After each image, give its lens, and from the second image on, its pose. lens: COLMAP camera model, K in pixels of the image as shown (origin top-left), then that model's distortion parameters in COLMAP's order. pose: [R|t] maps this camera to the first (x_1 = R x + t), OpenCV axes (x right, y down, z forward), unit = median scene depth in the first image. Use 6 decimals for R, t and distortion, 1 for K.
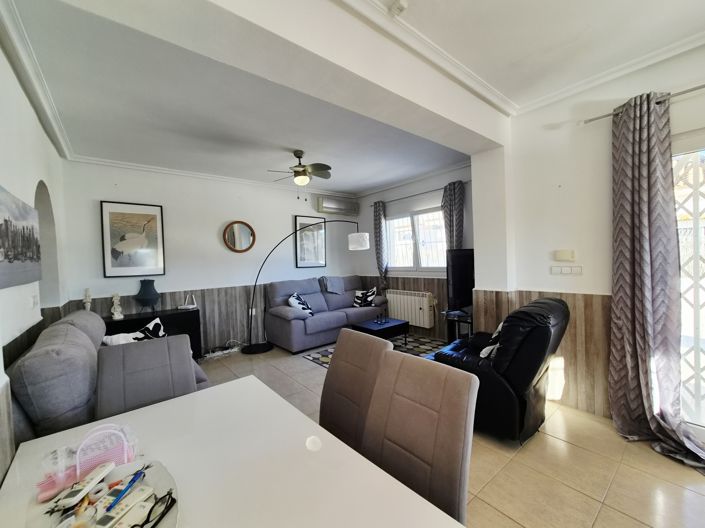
lens RADIAL K [[286.1, 0, 341.2], [0, 286.1, 265.9], [0, 0, 1]] dist [0.001198, 0.000173]
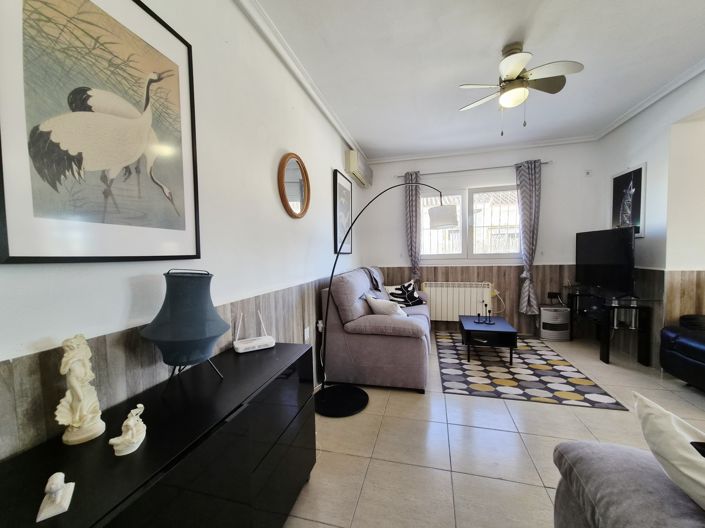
lens RADIAL K [[289.0, 0, 352.9], [0, 289.0, 266.2], [0, 0, 1]] dist [-0.000670, -0.000128]
pose [[0.809719, -0.010873, 0.586717, -0.605877], [0.007719, 0.999939, 0.007879, 0.035527], [-0.586767, -0.001851, 0.809754, 0.563233]]
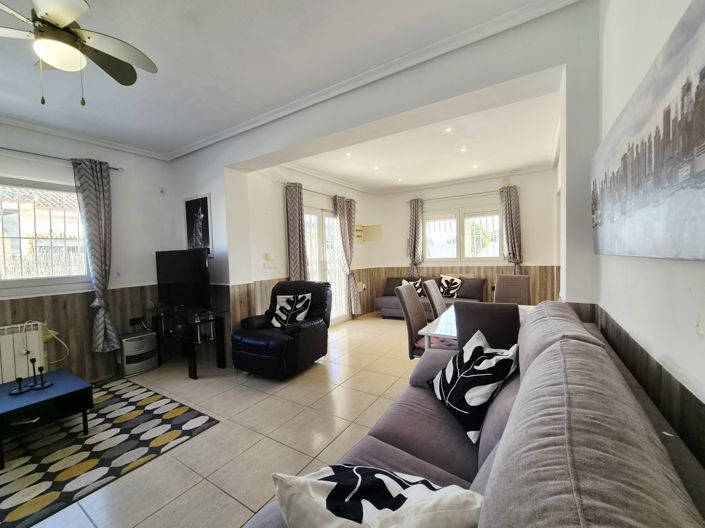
lens RADIAL K [[289.0, 0, 352.9], [0, 289.0, 266.2], [0, 0, 1]] dist [-0.000670, -0.000128]
pose [[-0.319402, 0.005257, 0.947605, -0.512994], [0.066967, 0.997610, 0.017038, 0.012879], [-0.945250, 0.068900, -0.318991, 0.606166]]
